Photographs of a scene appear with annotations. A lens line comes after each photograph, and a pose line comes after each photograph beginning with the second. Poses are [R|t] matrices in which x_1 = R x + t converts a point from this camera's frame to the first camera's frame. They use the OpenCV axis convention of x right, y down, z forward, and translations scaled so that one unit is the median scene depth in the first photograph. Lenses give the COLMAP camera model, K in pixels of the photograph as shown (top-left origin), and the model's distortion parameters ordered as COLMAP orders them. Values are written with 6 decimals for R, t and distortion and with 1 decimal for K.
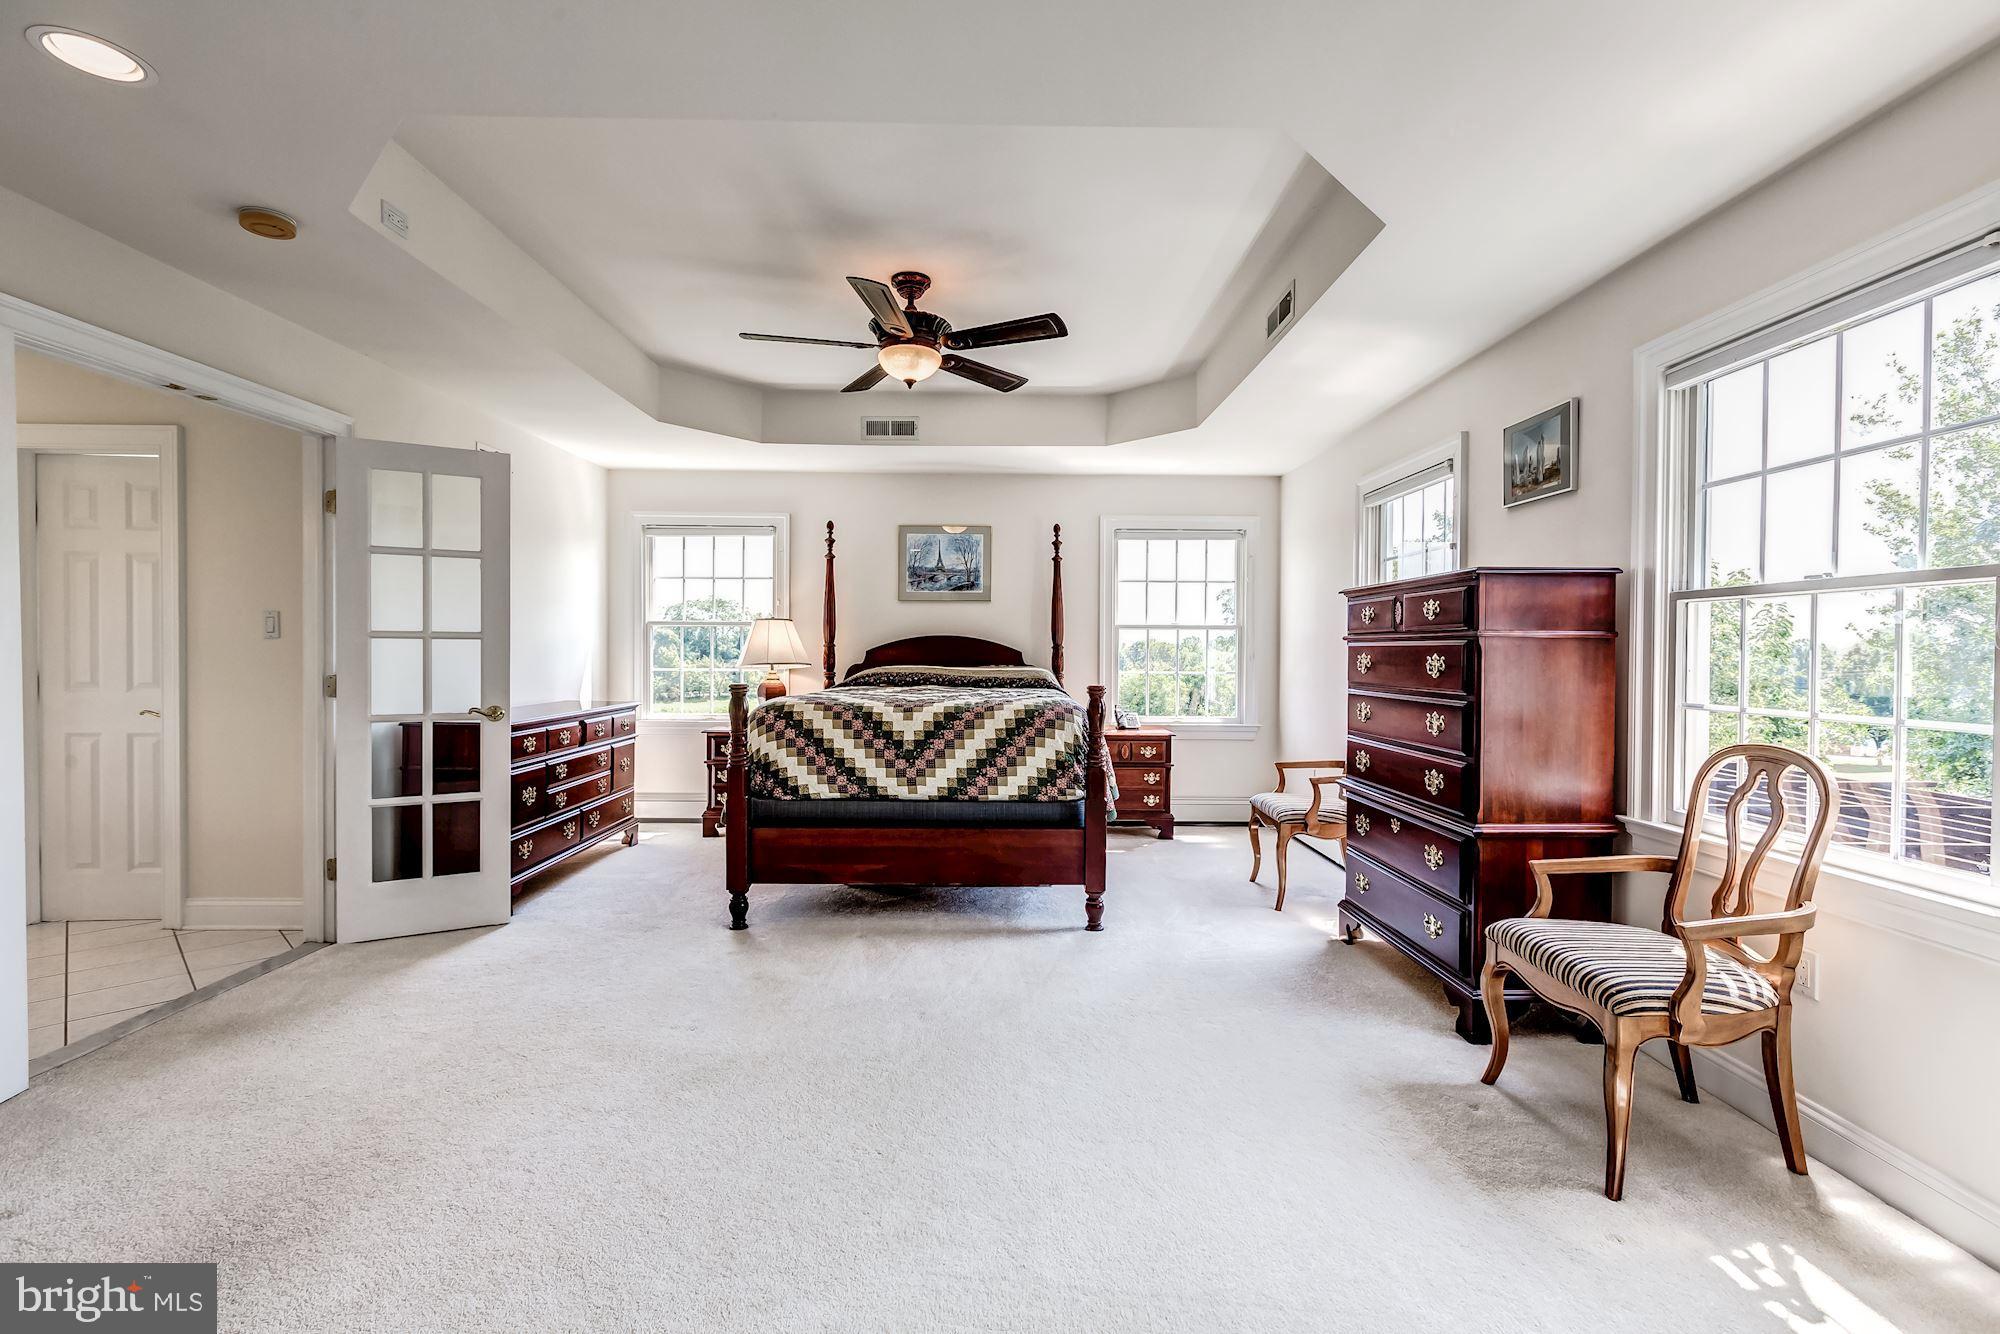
lens RADIAL K [[875.4, 0, 1005.0], [0, 875.4, 662.2], [0, 0, 1]] dist [-0.002226, -0.000224]
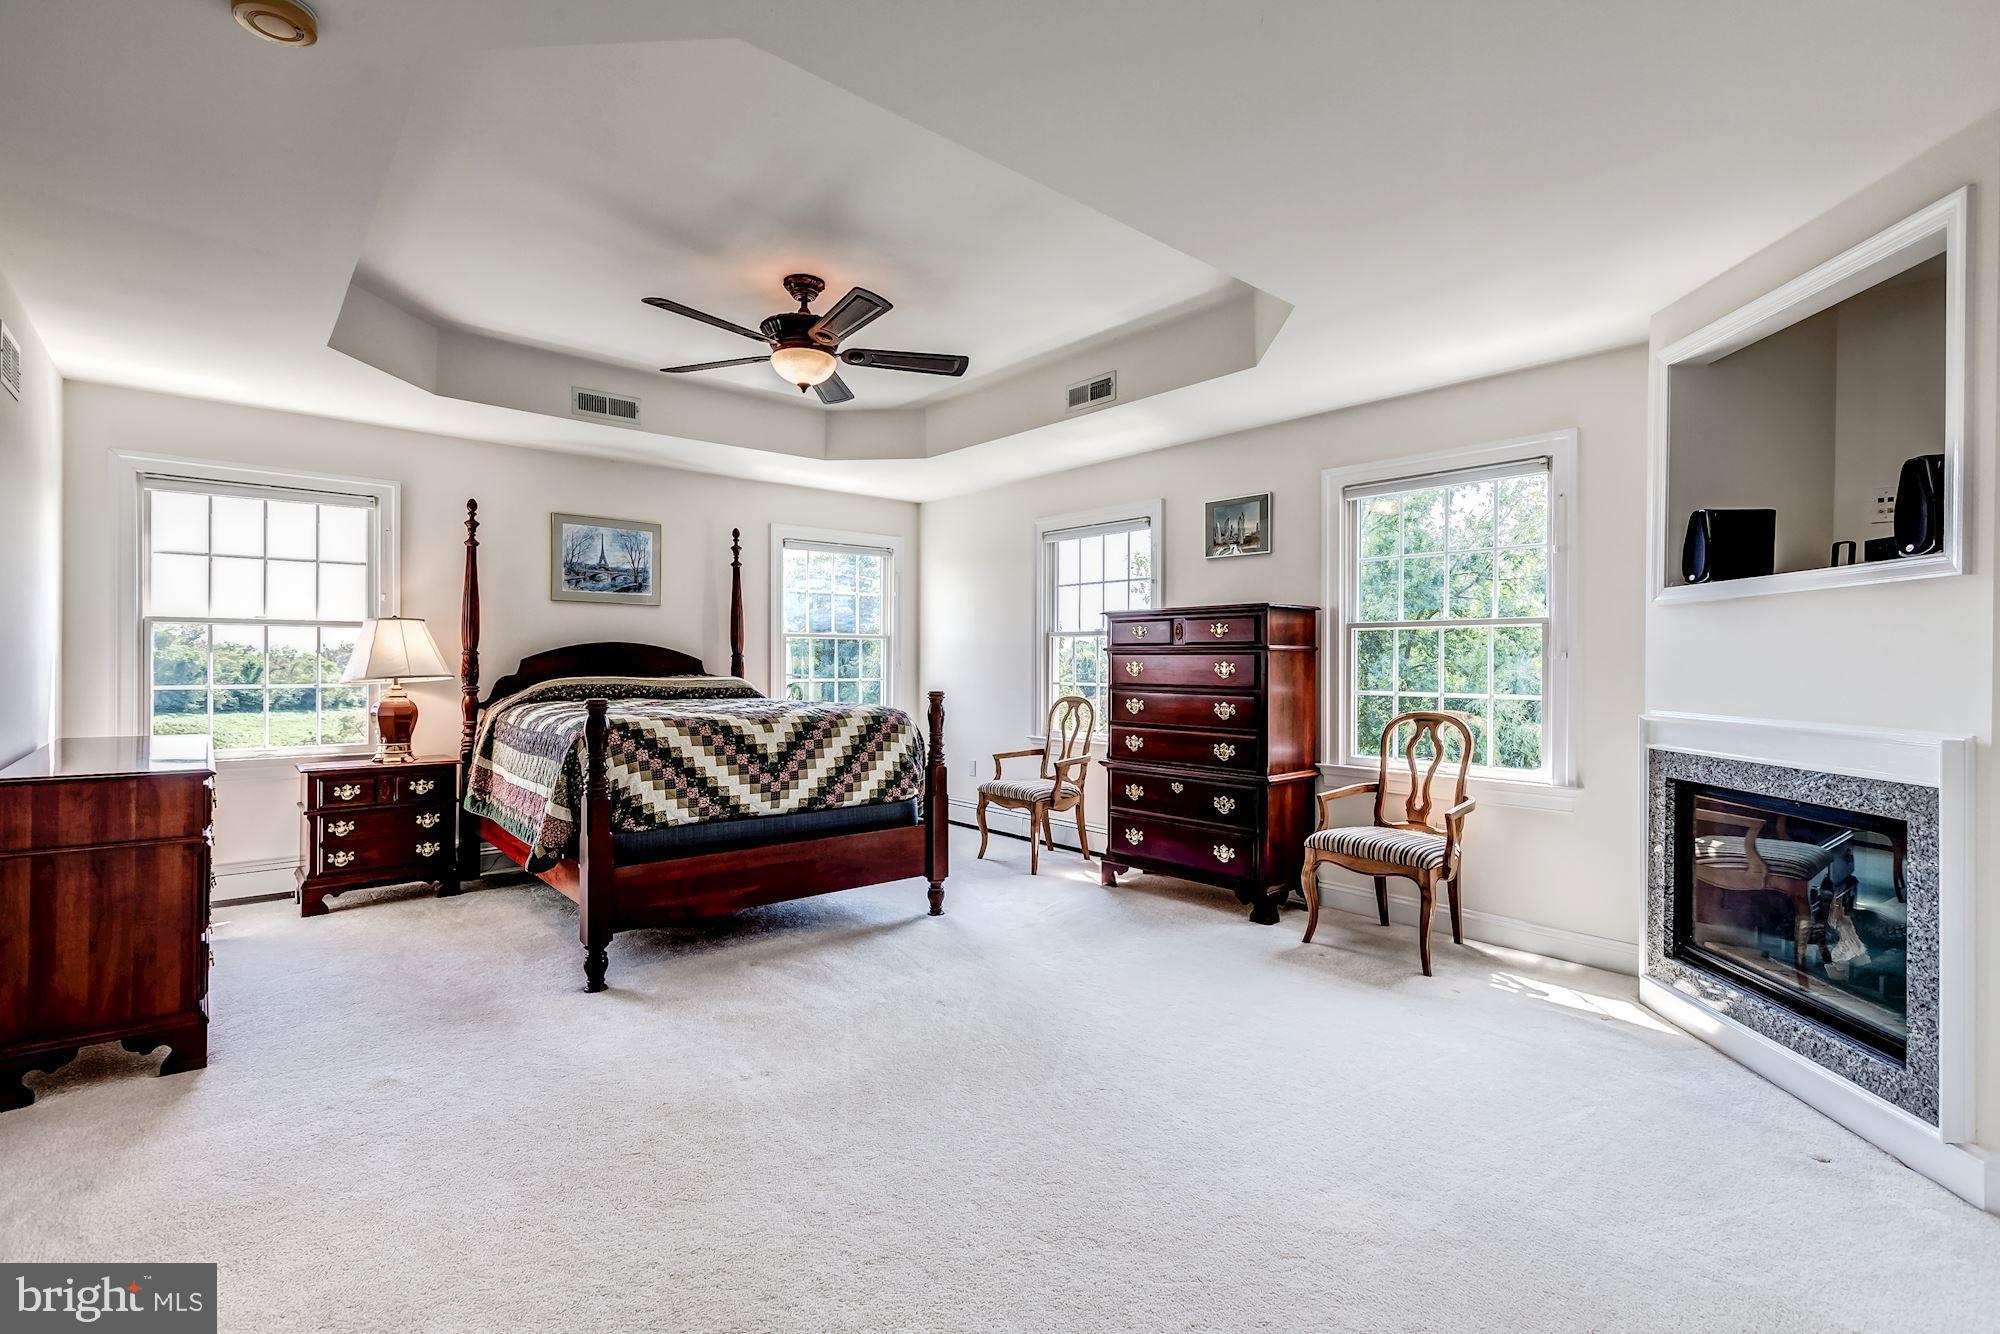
lens RADIAL K [[887.7, 0, 1003.6], [0, 887.7, 662.5], [0, 0, 1]] dist [0.001015, -0.000520]
pose [[0.771636, -0.003822, 0.636053, -0.531822], [0.009260, 0.999943, -0.005225, -0.002634], [-0.635997, 0.009922, 0.771627, 0.086256]]
